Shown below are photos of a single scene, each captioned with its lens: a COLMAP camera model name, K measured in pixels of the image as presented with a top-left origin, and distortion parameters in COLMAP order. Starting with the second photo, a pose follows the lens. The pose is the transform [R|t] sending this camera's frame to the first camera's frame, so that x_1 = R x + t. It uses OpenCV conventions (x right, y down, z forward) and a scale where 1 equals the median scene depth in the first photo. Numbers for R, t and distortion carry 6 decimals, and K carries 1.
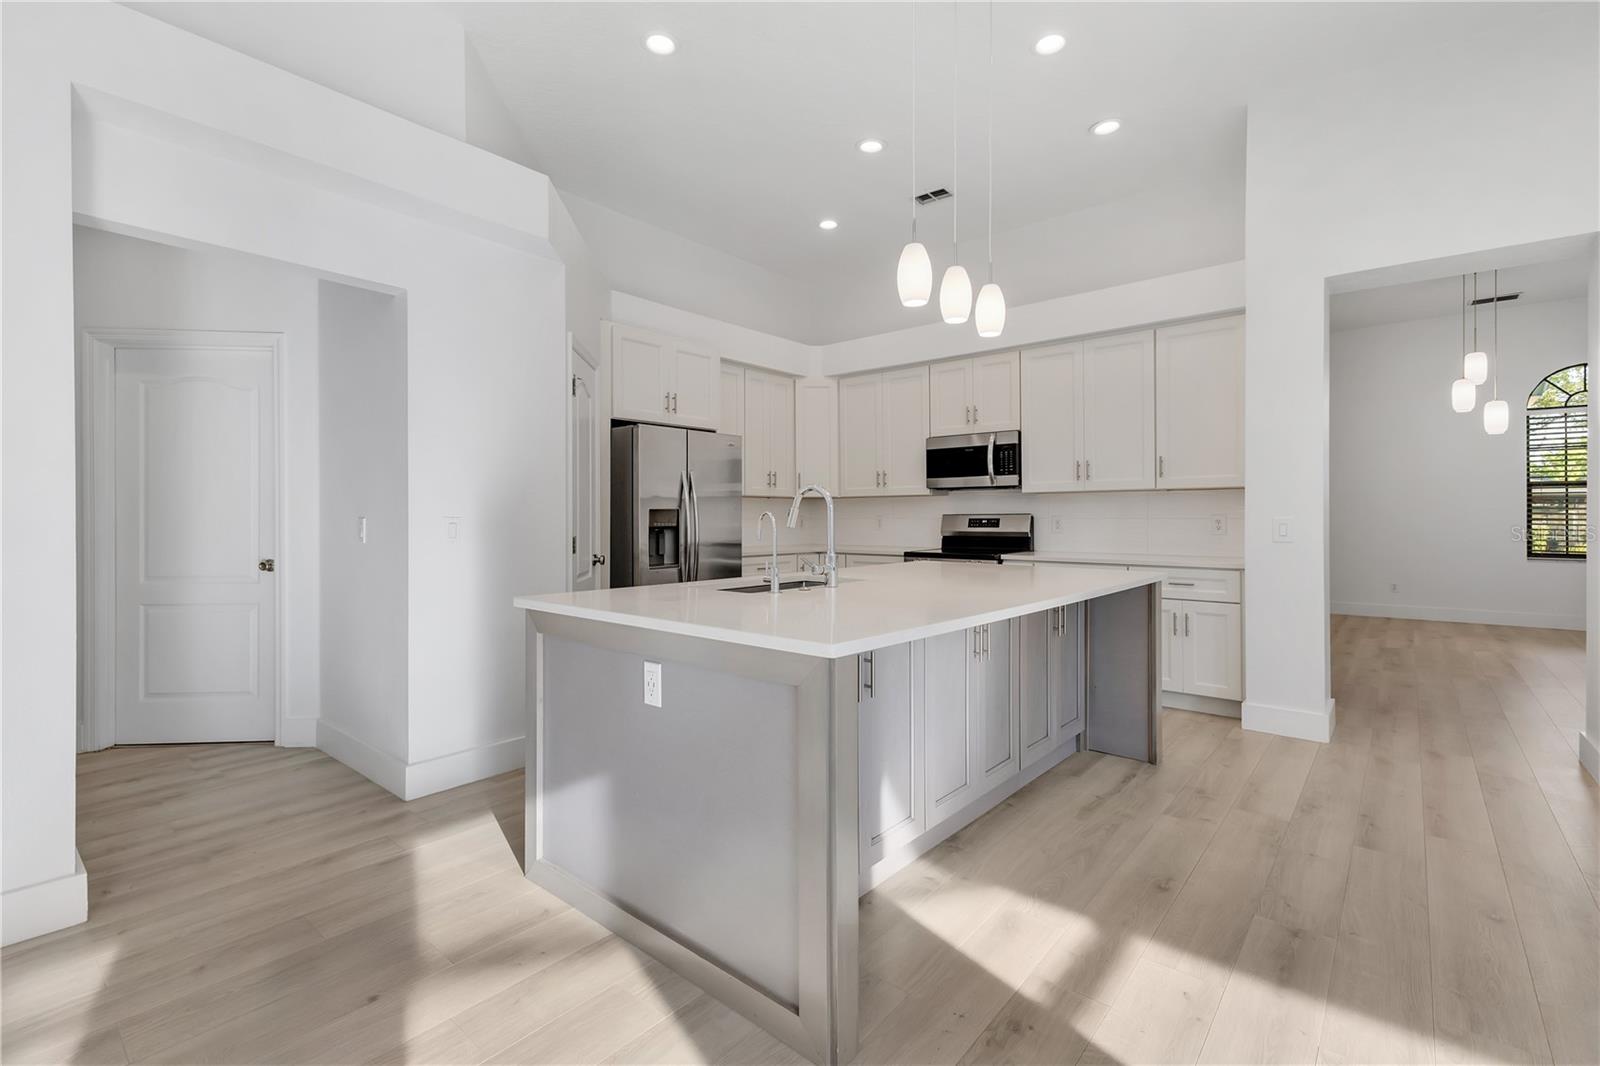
lens RADIAL K [[707.5, 0, 766.3], [0, 707.5, 511.2], [0, 0, 1]] dist [-0.002939, -0.000161]
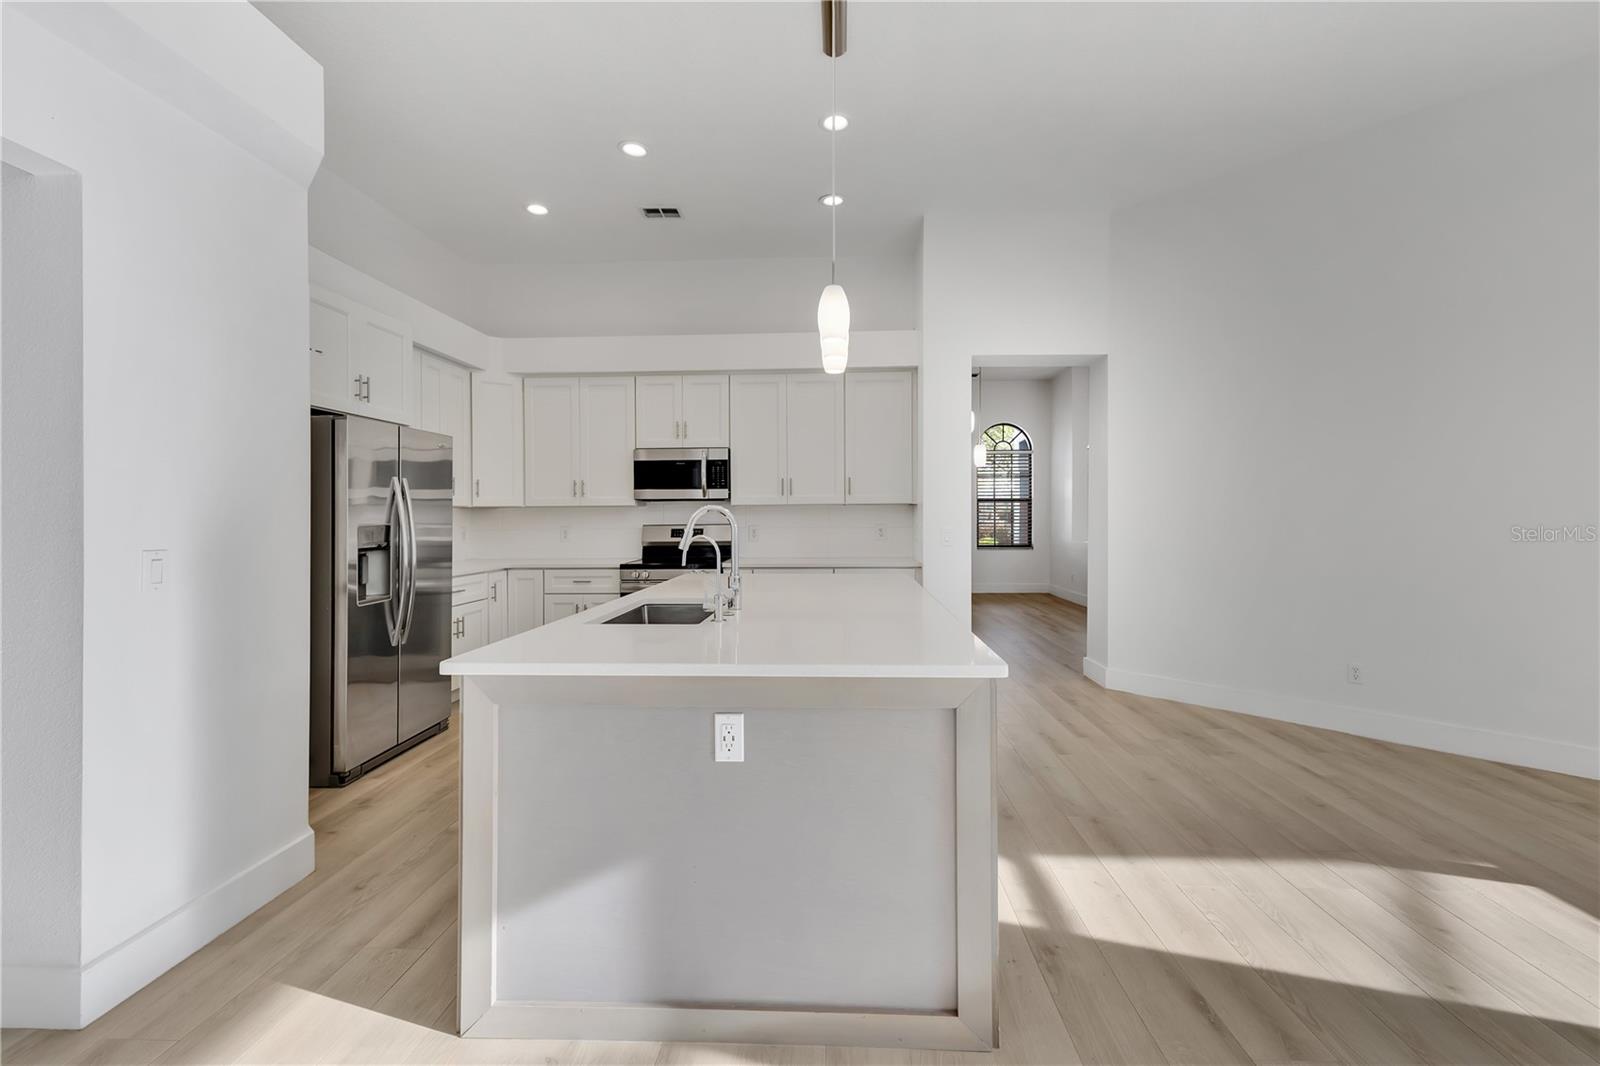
lens RADIAL K [[707.5, 0, 766.3], [0, 707.5, 511.2], [0, 0, 1]] dist [-0.002939, -0.000161]
pose [[0.781650, -0.001060, 0.623716, -0.272605], [0.002215, 0.999997, -0.001077, -0.015439], [-0.623713, 0.002223, 0.781650, 0.112253]]
